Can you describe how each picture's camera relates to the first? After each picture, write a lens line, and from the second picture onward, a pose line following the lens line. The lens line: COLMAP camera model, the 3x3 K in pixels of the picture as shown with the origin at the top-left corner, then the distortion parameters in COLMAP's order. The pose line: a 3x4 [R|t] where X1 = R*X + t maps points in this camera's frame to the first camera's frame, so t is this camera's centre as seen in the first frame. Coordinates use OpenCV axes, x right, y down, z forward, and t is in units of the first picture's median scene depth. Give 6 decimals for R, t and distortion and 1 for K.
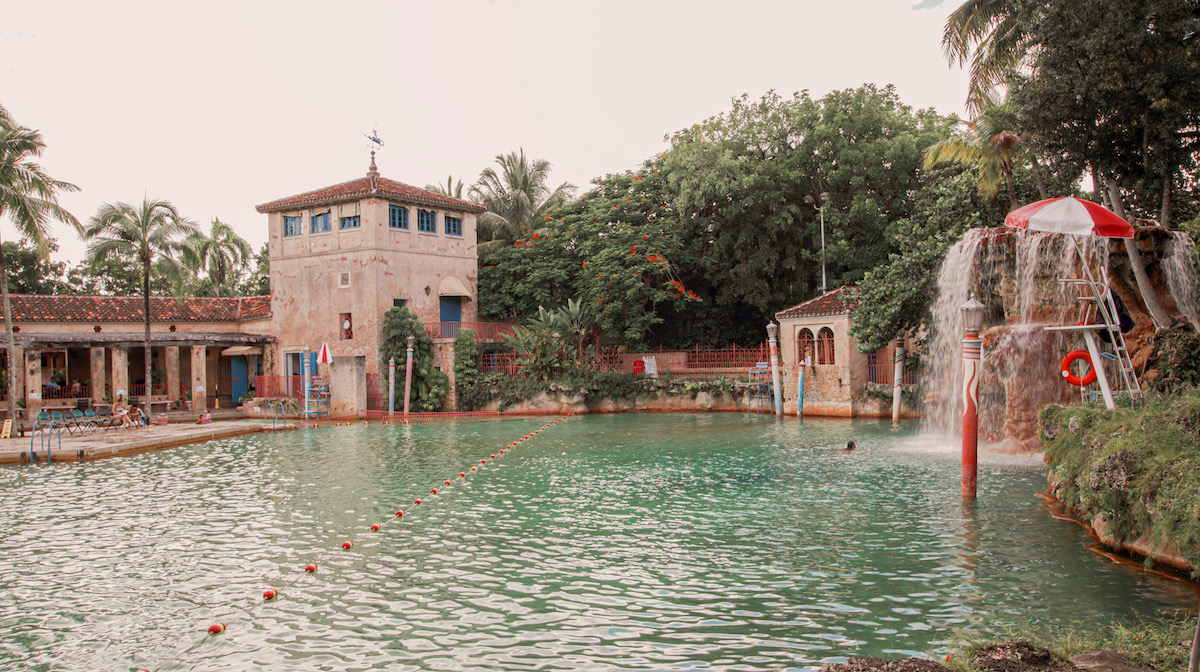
lens RADIAL K [[1034.4, 0, 609.6], [0, 1034.4, 345.2], [0, 0, 1]] dist [0.018446, -0.002309]
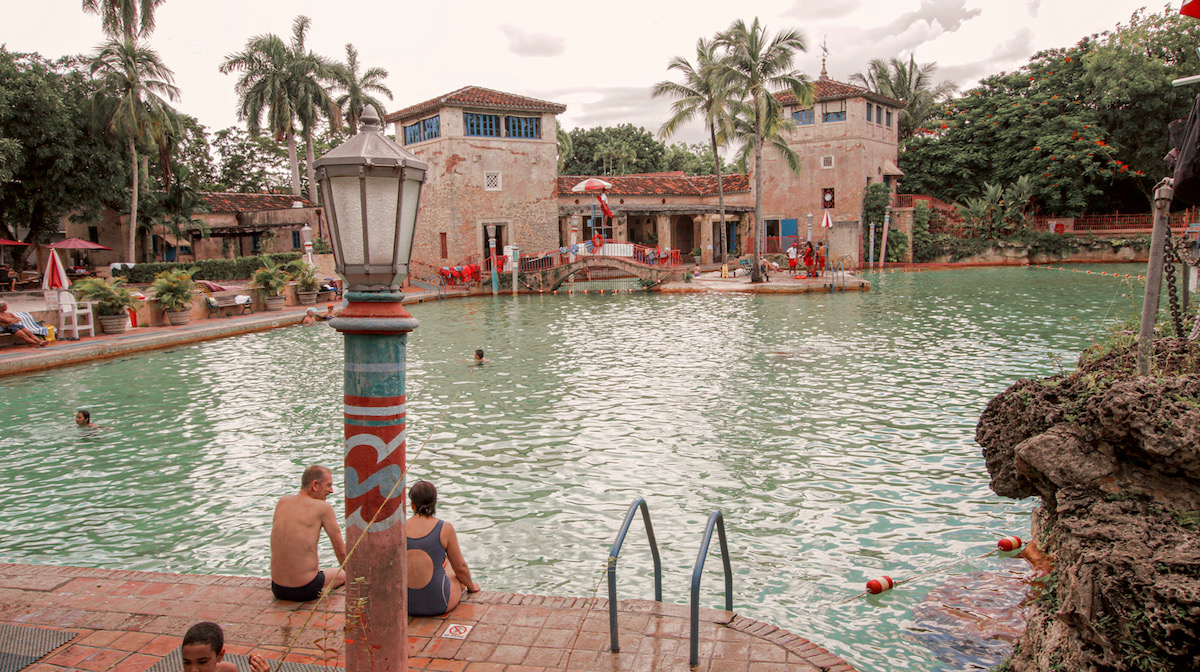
lens RADIAL K [[874.5, 0, 607.6], [0, 874.5, 359.1], [0, 0, 1]] dist [-0.013495, 0.026027]
pose [[0.999494, 0.000740, -0.031800, -0.510482], [0.004090, 0.988439, 0.151567, 0.014120], [0.031544, -0.151620, 0.987935, -0.131295]]
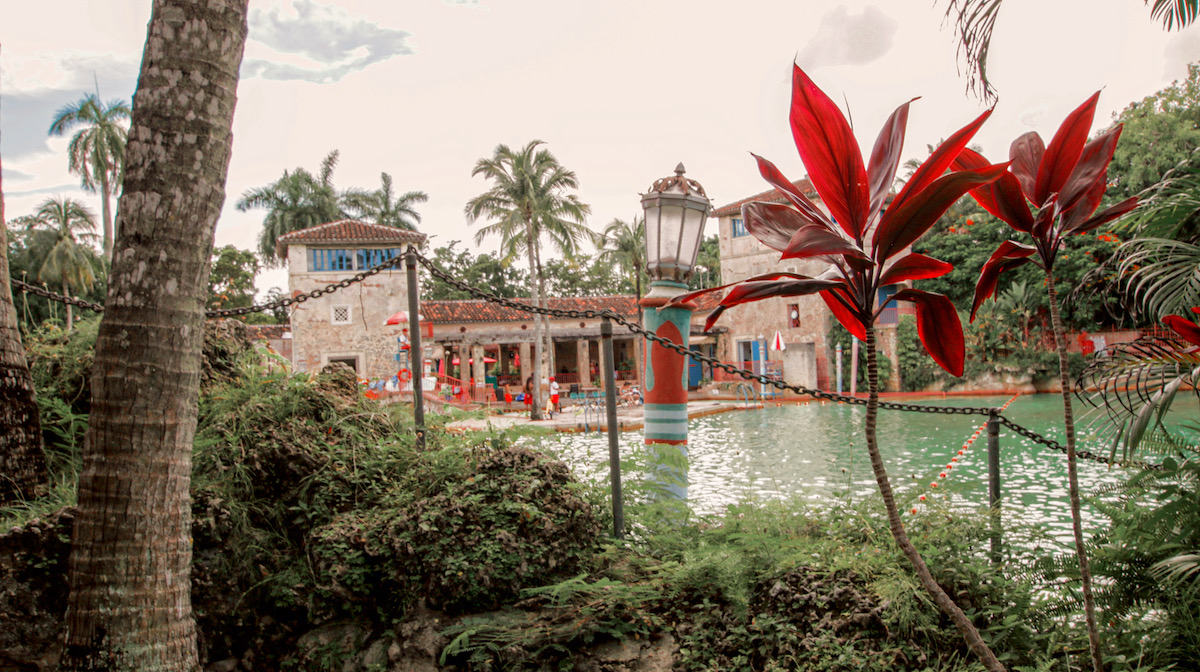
lens RADIAL K [[1034.4, 0, 609.9], [0, 1034.4, 349.1], [0, 0, 1]] dist [0.018446, -0.002309]
pose [[0.934671, -0.020924, -0.354899, -0.048260], [0.026705, 0.999578, 0.011397, -0.000654], [0.354511, -0.020130, 0.934835, -0.103432]]
